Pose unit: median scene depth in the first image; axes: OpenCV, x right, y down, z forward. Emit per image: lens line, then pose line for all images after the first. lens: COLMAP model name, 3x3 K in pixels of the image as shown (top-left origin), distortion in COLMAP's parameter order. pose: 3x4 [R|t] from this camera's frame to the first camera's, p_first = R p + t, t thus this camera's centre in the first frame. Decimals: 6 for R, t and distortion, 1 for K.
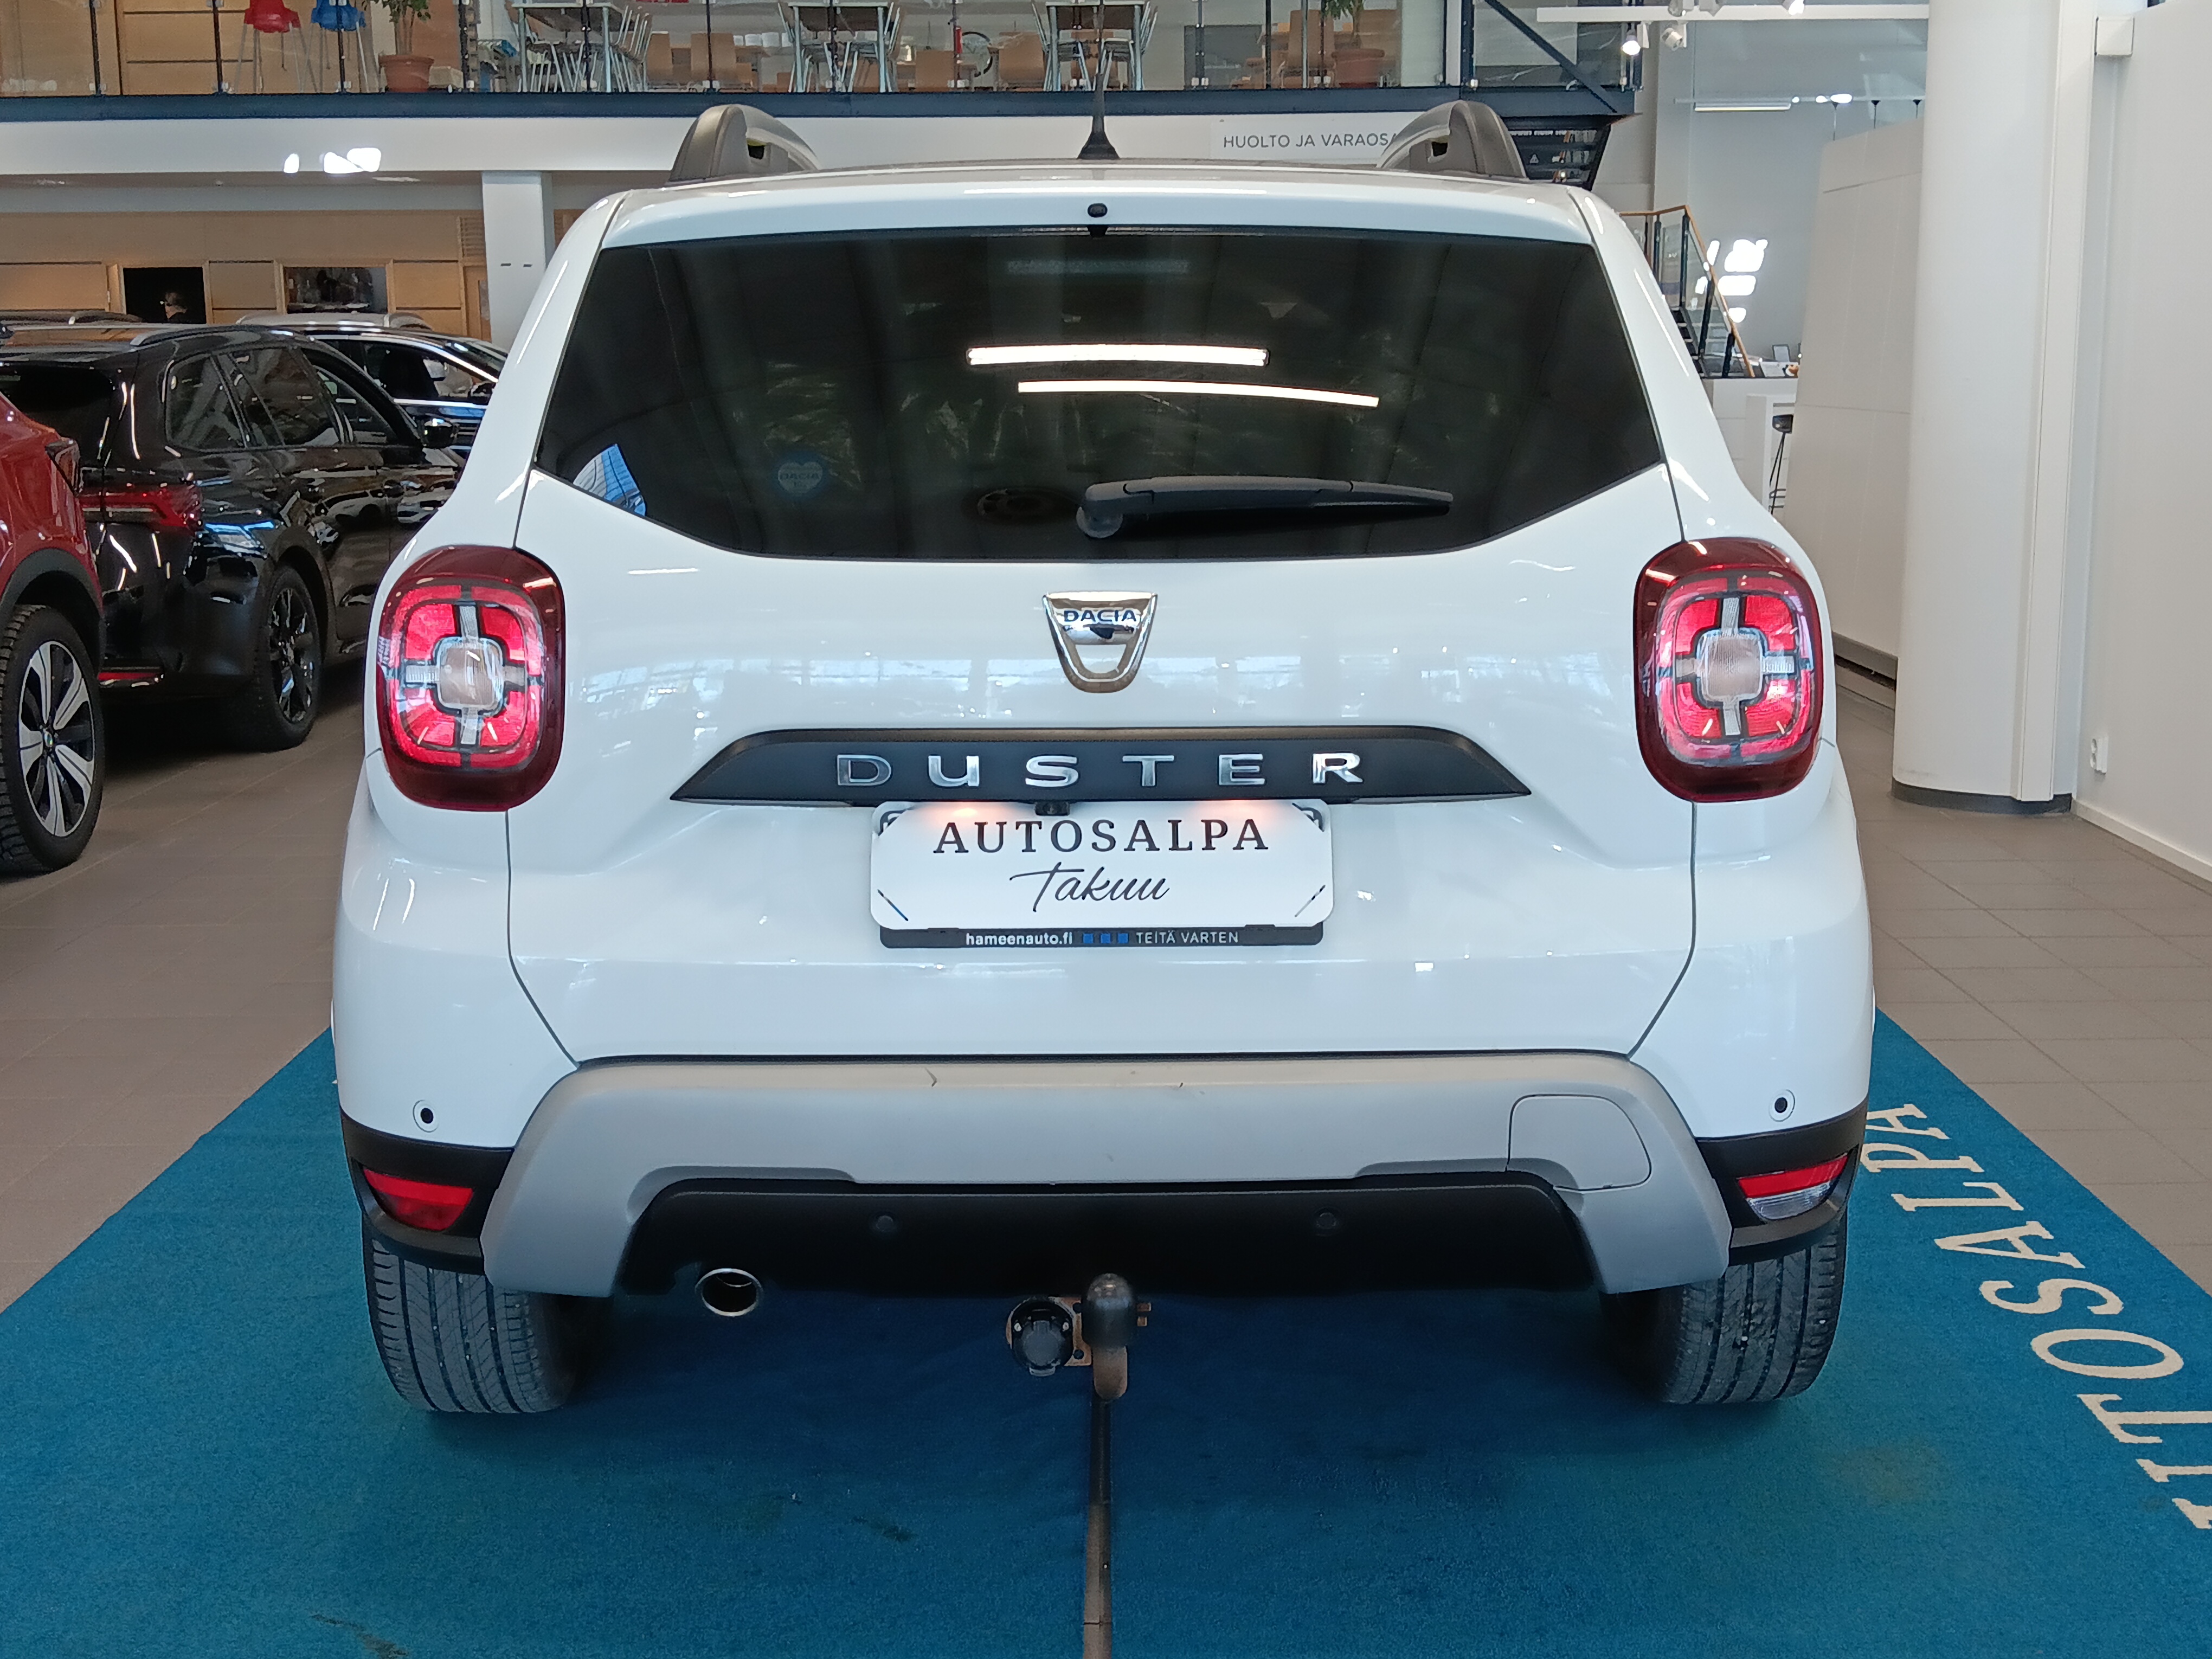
lens RADIAL K [[2576.4, 0, 1149.3], [0, 2576.4, 829.0], [0, 0, 1]] dist [0.168295, -0.489129]
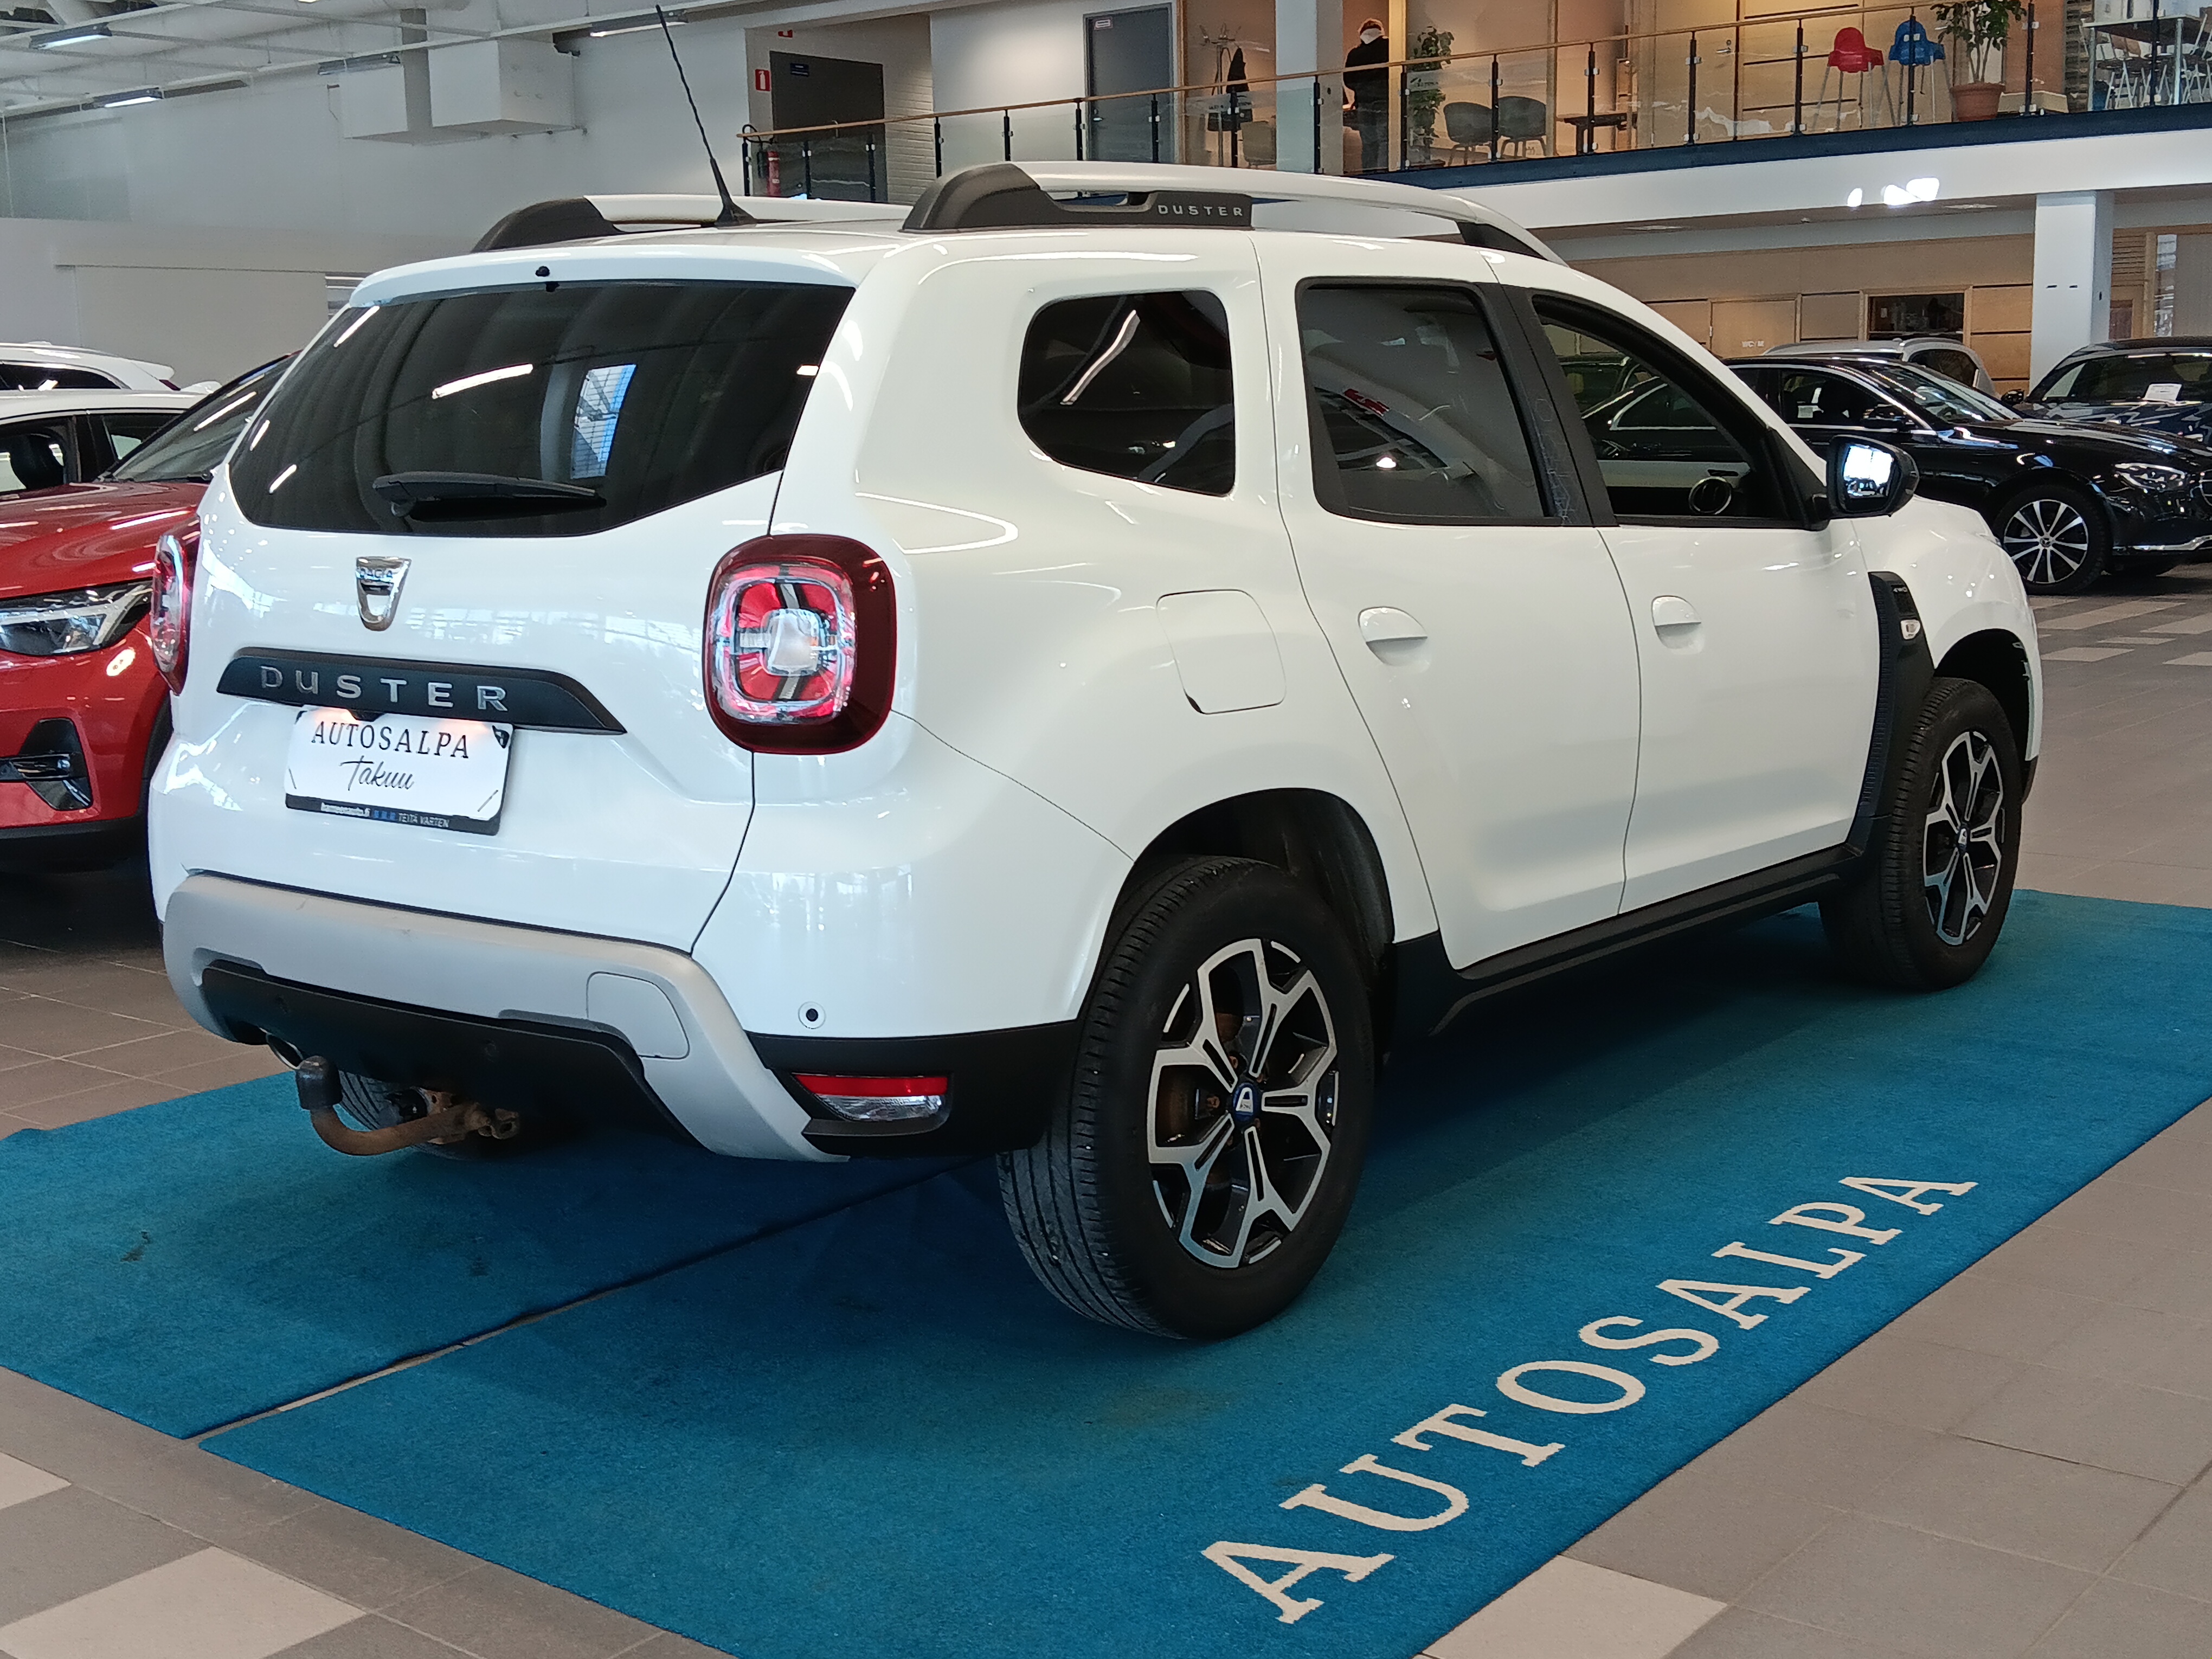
lens RADIAL K [[2576.4, 0, 1149.3], [0, 2576.4, 829.0], [0, 0, 1]] dist [0.168295, -0.489129]
pose [[0.797836, 0.093617, -0.595561, 1.085512], [-0.099182, 0.994792, 0.023505, -0.021231], [0.594660, 0.040316, 0.802966, 0.148403]]
